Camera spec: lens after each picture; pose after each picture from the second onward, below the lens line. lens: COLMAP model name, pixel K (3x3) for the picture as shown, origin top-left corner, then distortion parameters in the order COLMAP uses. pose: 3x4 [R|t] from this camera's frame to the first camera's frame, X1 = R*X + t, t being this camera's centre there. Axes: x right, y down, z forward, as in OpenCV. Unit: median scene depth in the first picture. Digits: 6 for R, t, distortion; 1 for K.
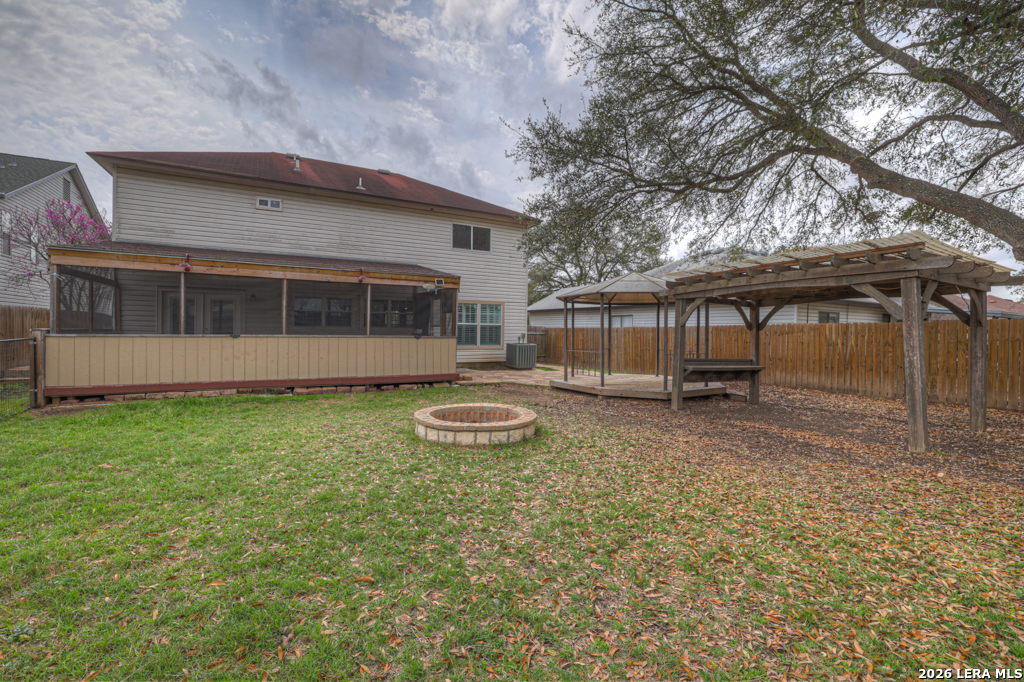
lens RADIAL K [[448.4, 0, 506.3], [0, 448.4, 338.0], [0, 0, 1]] dist [-0.000023, 0.000274]
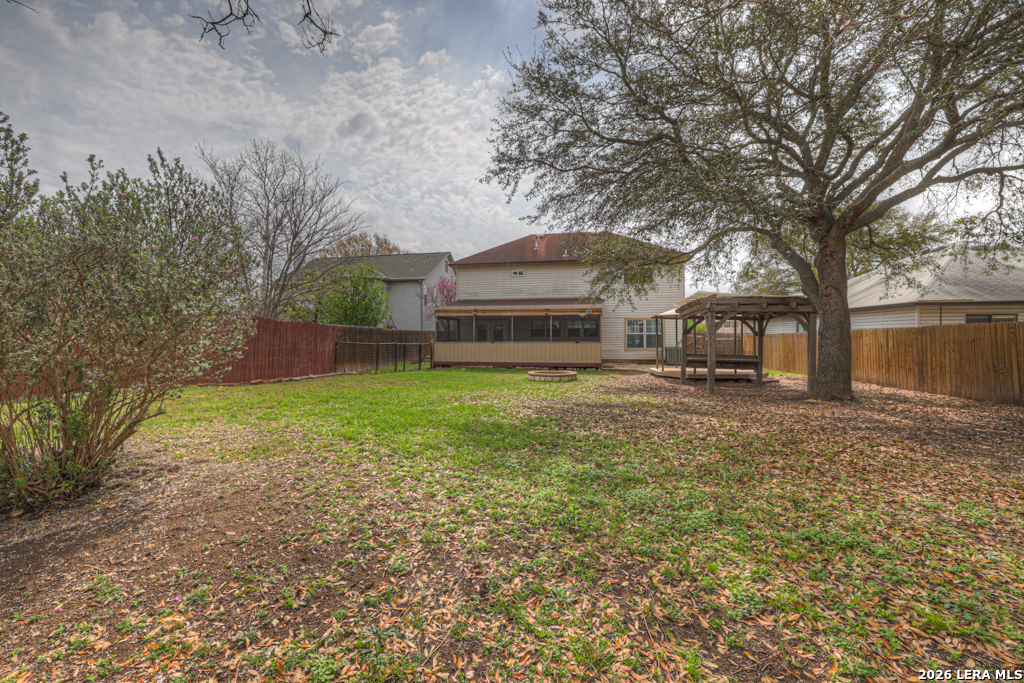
lens RADIAL K [[448.4, 0, 514.3], [0, 448.4, 341.4], [0, 0, 1]] dist [-0.000023, 0.000274]
pose [[0.800050, -0.010265, -0.599846, 0.740754], [0.003430, 0.999916, -0.012536, 0.017436], [0.599924, 0.007972, 0.800017, -0.659563]]
